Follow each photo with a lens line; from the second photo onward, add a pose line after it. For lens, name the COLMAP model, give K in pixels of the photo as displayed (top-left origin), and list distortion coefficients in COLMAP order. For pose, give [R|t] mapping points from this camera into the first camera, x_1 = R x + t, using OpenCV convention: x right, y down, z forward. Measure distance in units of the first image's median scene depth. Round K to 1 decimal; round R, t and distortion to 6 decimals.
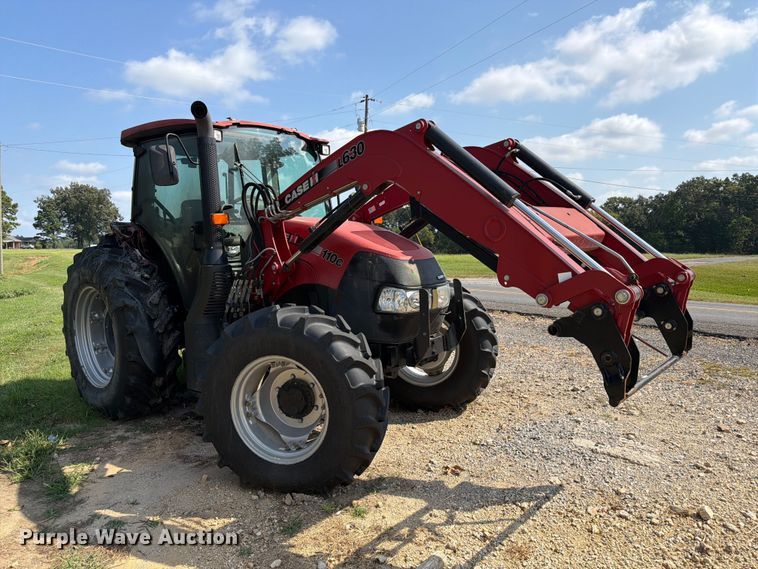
lens RADIAL K [[552.5, 0, 375.8], [0, 552.5, 283.0], [0, 0, 1]] dist [0.053721, -0.095154]
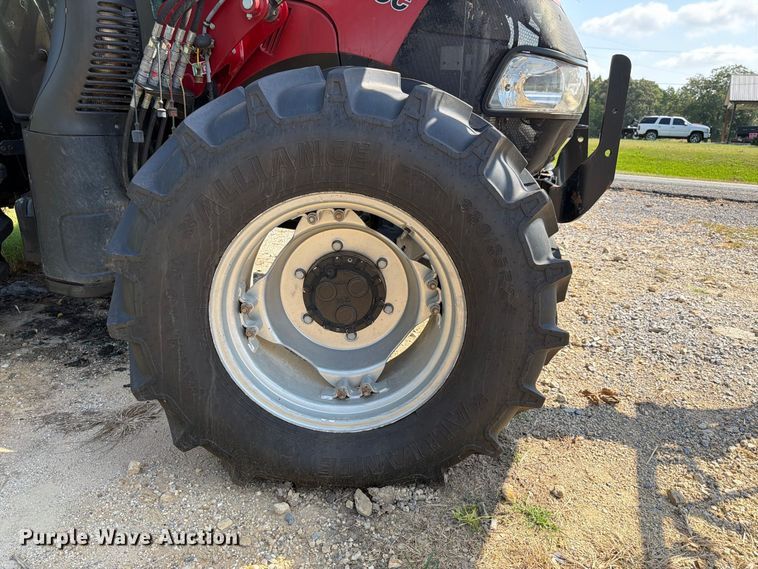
lens RADIAL K [[541.8, 0, 377.4], [0, 541.8, 290.0], [0, 0, 1]] dist [0.113606, -0.130648]
pose [[0.948832, -0.046712, 0.312308, -0.262378], [-0.025840, 0.974197, 0.224215, 0.103865], [-0.314723, -0.220813, 0.923142, 0.569671]]
